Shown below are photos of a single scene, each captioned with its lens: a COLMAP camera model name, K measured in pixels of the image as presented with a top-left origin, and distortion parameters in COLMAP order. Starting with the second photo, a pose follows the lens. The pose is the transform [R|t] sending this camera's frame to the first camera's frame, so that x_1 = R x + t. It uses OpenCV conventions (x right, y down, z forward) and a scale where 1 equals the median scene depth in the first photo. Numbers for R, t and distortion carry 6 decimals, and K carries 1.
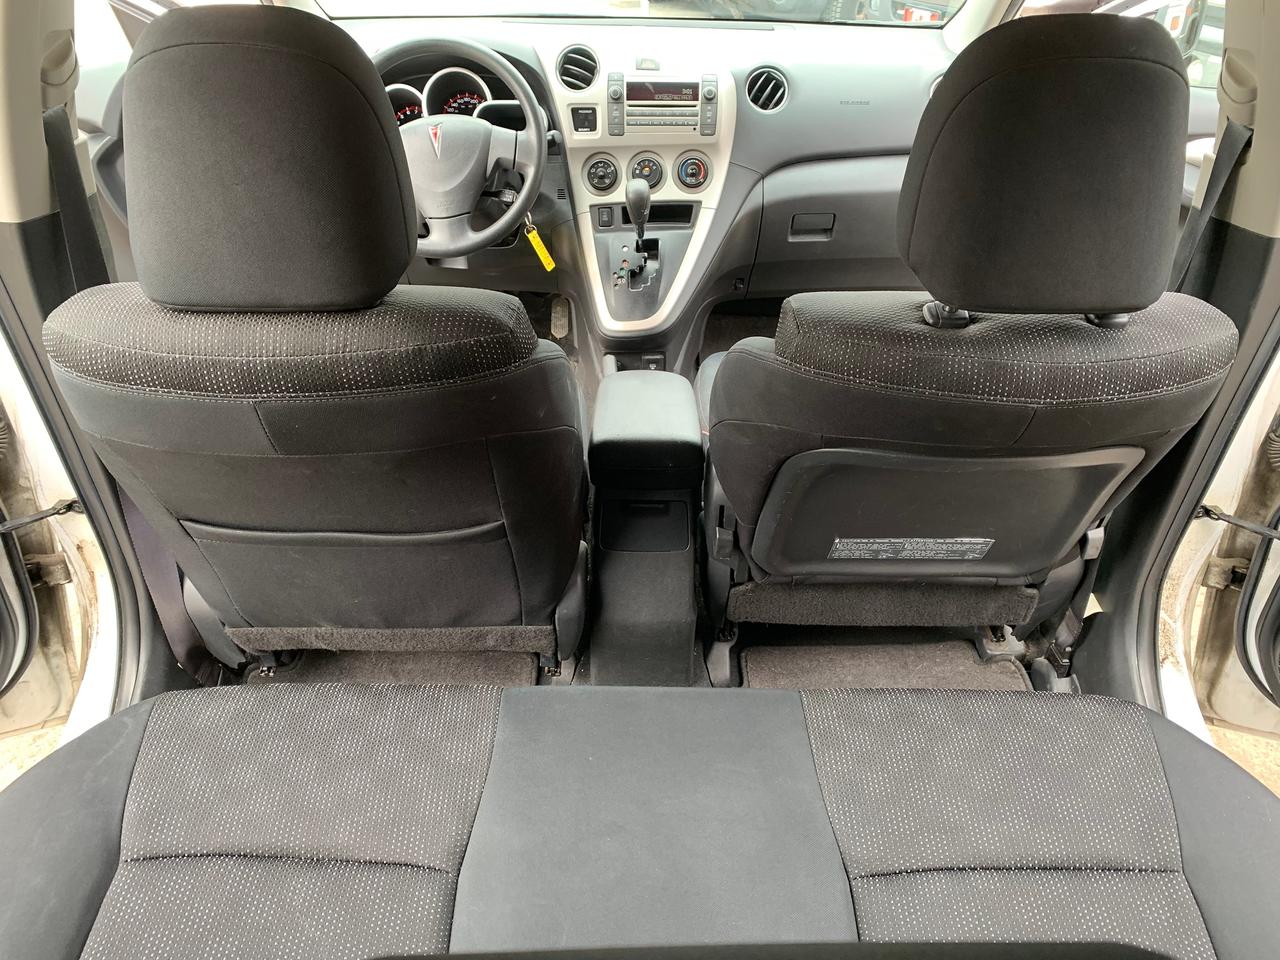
lens RADIAL K [[973.6, 0, 647.3], [0, 973.6, 480.5], [0, 0, 1]] dist [0.023832, -0.016996]
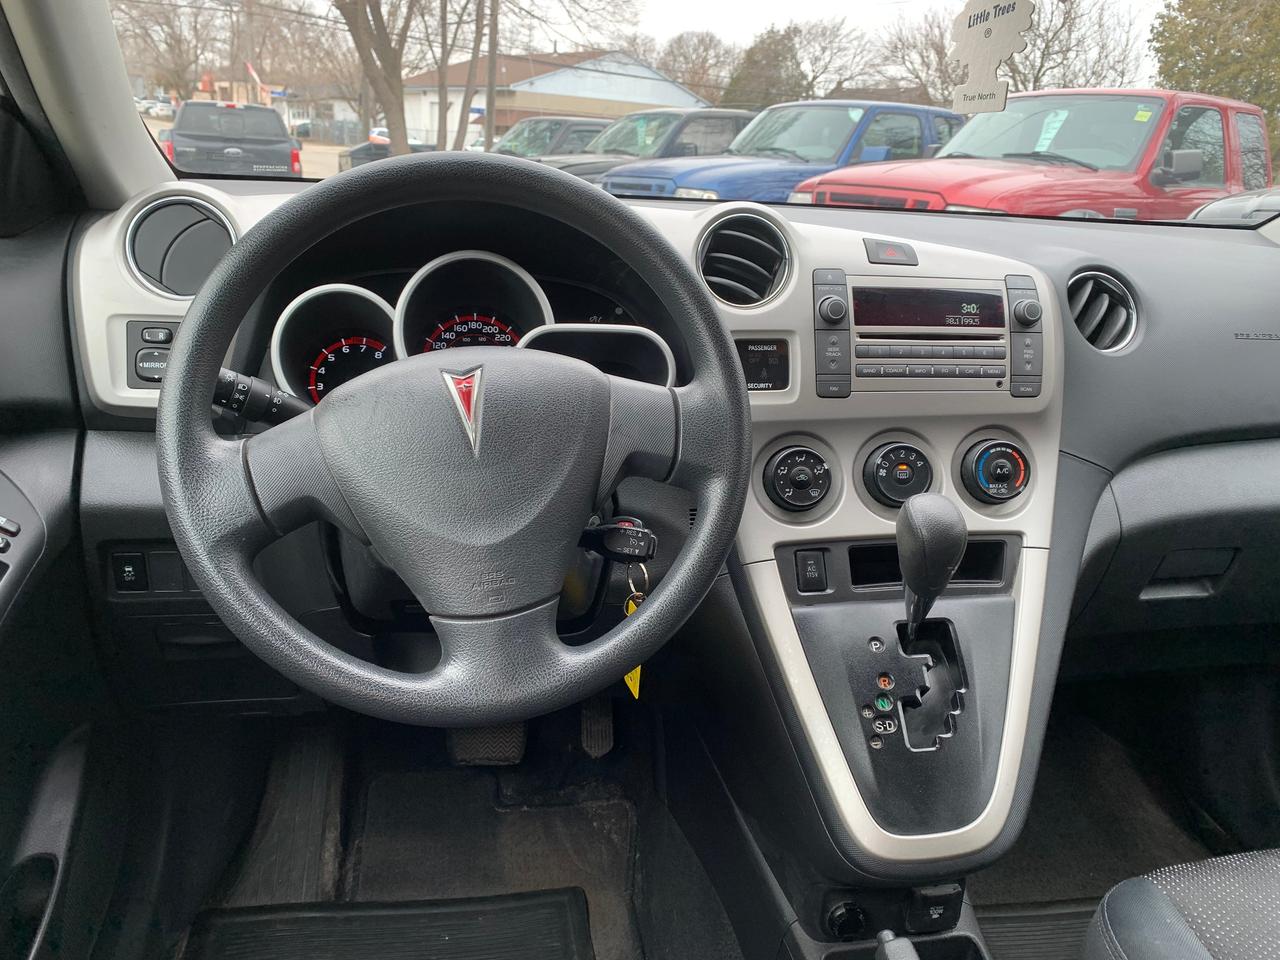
lens RADIAL K [[973.6, 0, 651.6], [0, 973.6, 482.5], [0, 0, 1]] dist [0.023832, -0.016996]
pose [[0.986471, -0.014234, 0.163315, -0.188868], [0.054270, 0.968407, -0.243398, -0.207801], [-0.154691, 0.248968, 0.956078, 0.586040]]
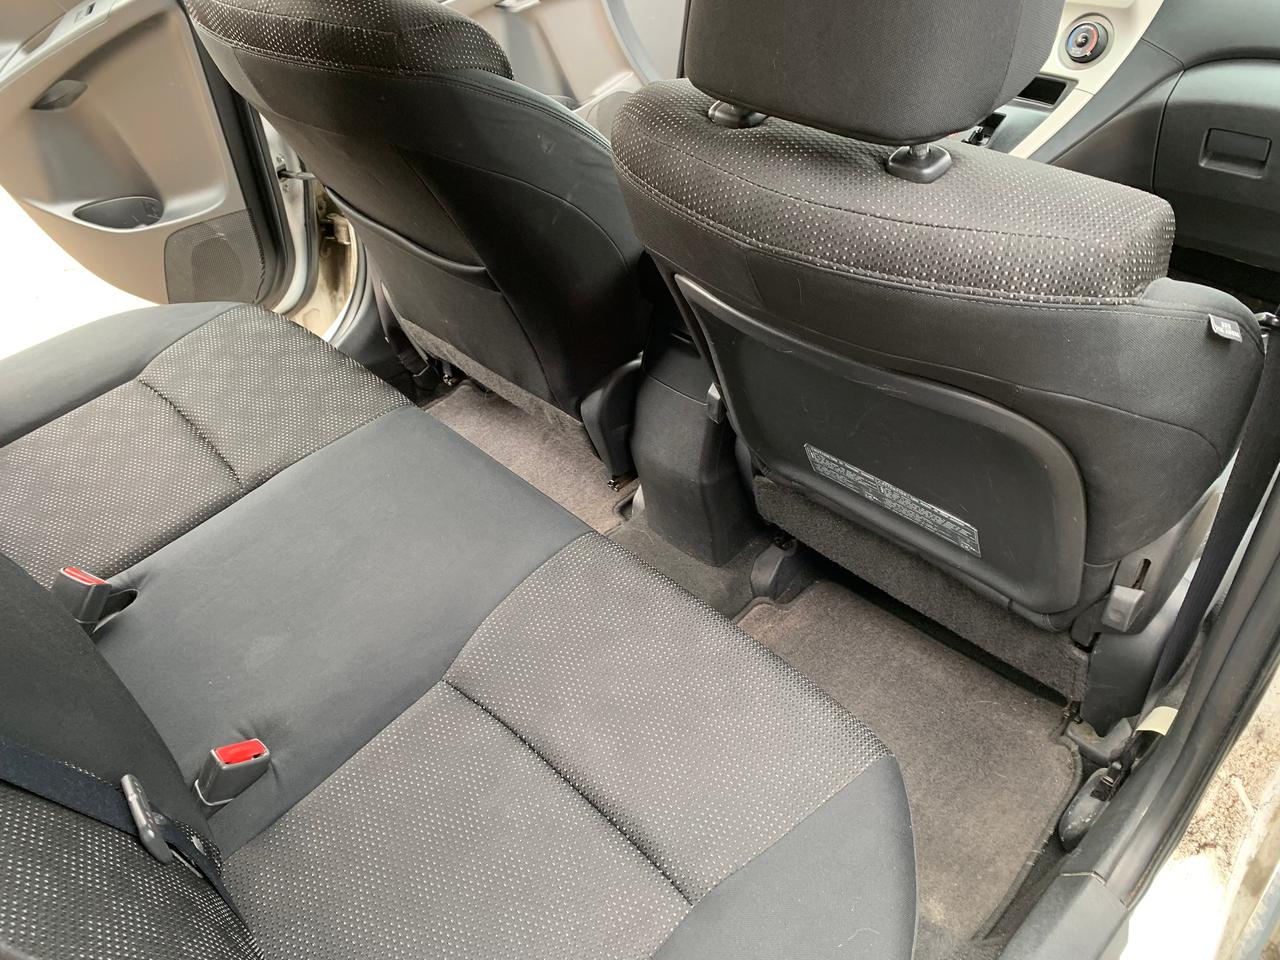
lens RADIAL K [[973.6, 0, 634.7], [0, 973.6, 485.9], [0, 0, 1]] dist [0.023832, -0.016996]
pose [[0.689760, 0.427987, -0.584002, 0.413000], [-0.384566, 0.899970, 0.205337, -0.014542], [0.613466, 0.082955, 0.785352, 0.180522]]
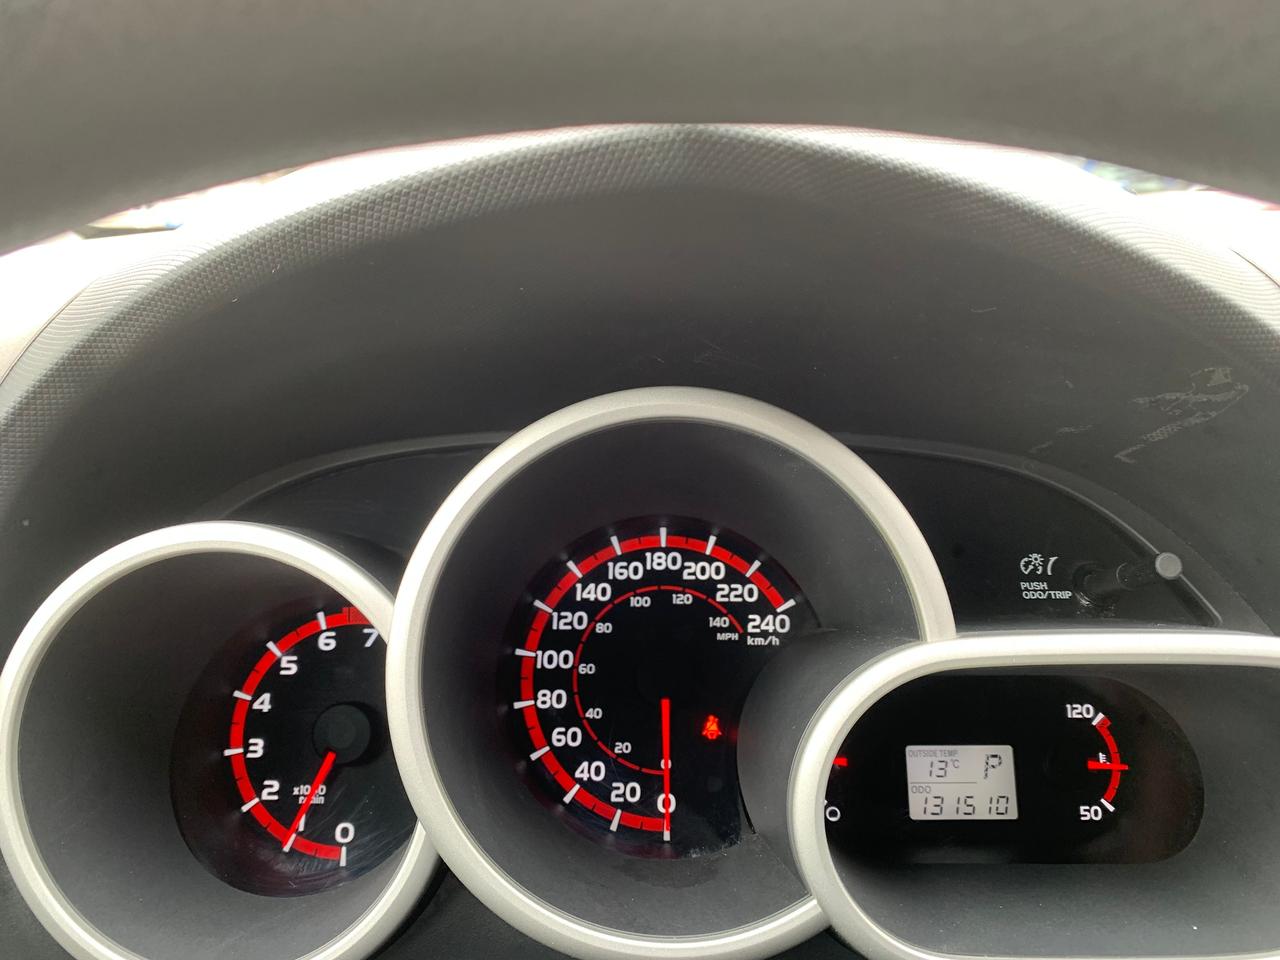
lens RADIAL K [[973.6, 0, 641.2], [0, 973.6, 474.7], [0, 0, 1]] dist [0.023832, -0.016996]
pose [[0.999370, -0.023586, -0.026526, -0.194251], [0.013816, 0.946843, -0.321400, -0.368548], [0.032697, 0.320831, 0.946572, 0.876428]]
